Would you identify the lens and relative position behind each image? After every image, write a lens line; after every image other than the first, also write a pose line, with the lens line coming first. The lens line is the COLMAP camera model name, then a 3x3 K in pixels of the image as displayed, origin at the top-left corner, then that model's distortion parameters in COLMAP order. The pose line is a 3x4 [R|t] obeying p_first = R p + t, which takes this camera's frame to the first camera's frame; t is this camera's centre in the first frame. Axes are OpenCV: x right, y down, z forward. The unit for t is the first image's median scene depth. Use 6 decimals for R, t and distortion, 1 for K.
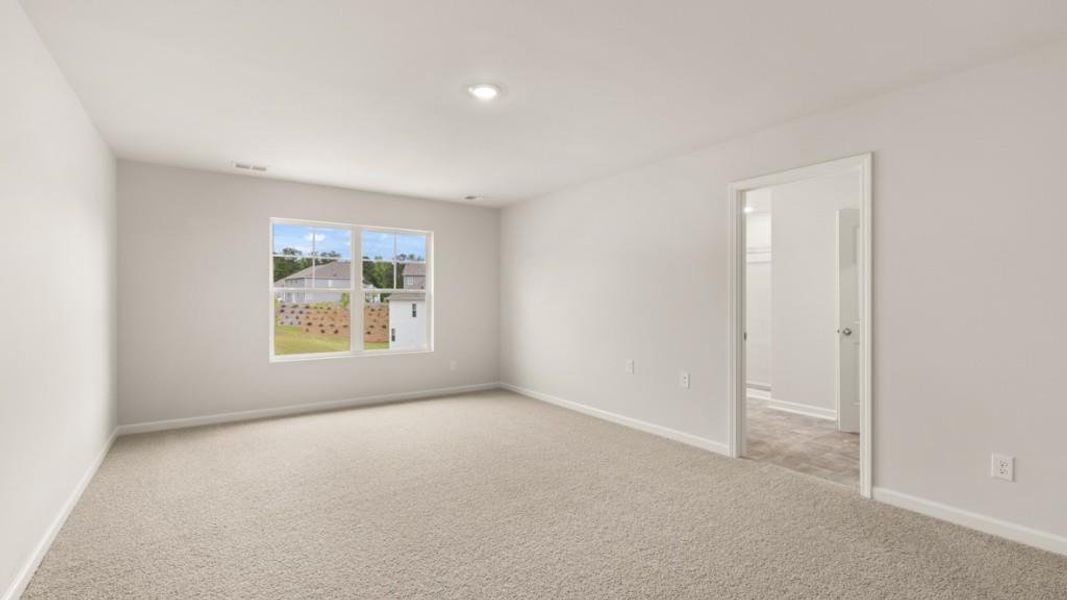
lens RADIAL K [[476.5, 0, 533.5], [0, 476.5, 305.2], [0, 0, 1]] dist [0.005647, -0.000116]
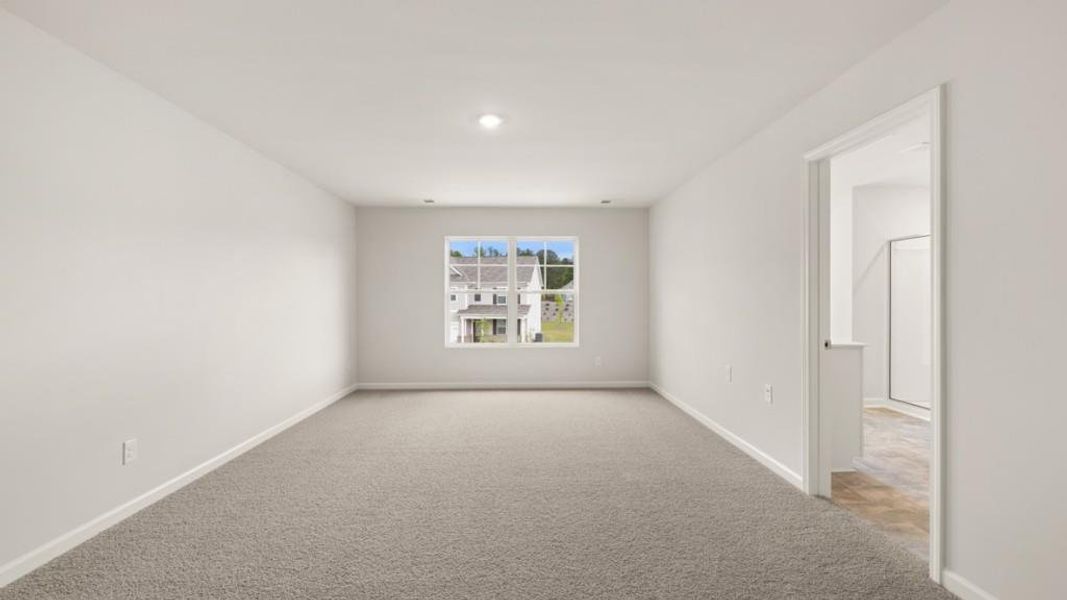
lens RADIAL K [[476.5, 0, 552.1], [0, 476.5, 305.1], [0, 0, 1]] dist [0.005647, -0.000116]
pose [[0.830368, 0.005102, -0.557192, 0.484529], [-0.005178, 0.999986, 0.001440, 0.001034], [0.557191, 0.001689, 0.830383, 0.085536]]
